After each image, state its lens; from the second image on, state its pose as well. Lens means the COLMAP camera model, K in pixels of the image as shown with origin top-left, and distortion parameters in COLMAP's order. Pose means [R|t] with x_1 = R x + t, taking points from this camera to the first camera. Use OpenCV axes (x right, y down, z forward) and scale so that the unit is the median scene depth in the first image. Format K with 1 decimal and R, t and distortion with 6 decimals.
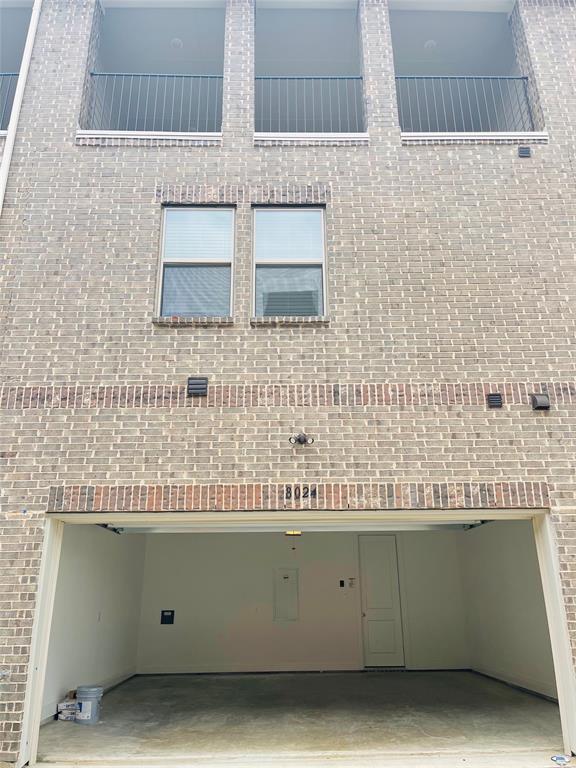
lens RADIAL K [[582.7, 0, 286.1], [0, 582.7, 380.7], [0, 0, 1]] dist [0.065325, -0.091771]
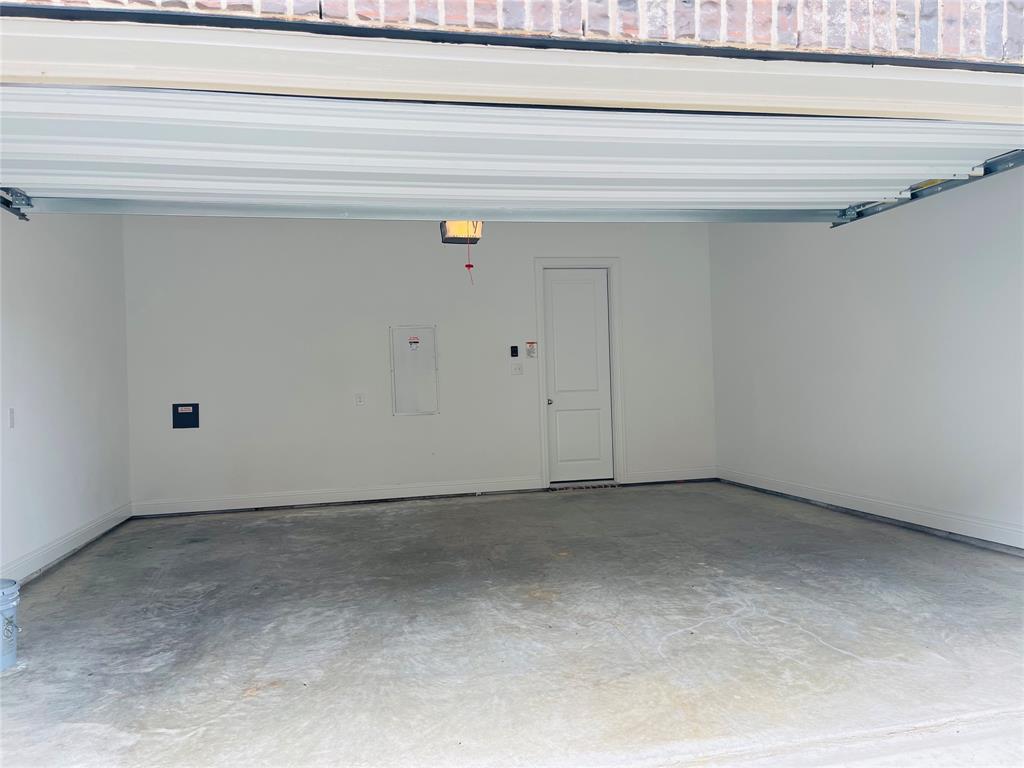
lens RADIAL K [[776.9, 0, 515.5], [0, 776.9, 383.4], [0, 0, 1]] dist [0.065325, -0.091771]
pose [[0.978732, -0.021801, 0.203979, -0.075074], [-0.049232, 0.940315, 0.336725, 0.169237], [-0.199146, -0.339606, 0.919244, 0.416980]]
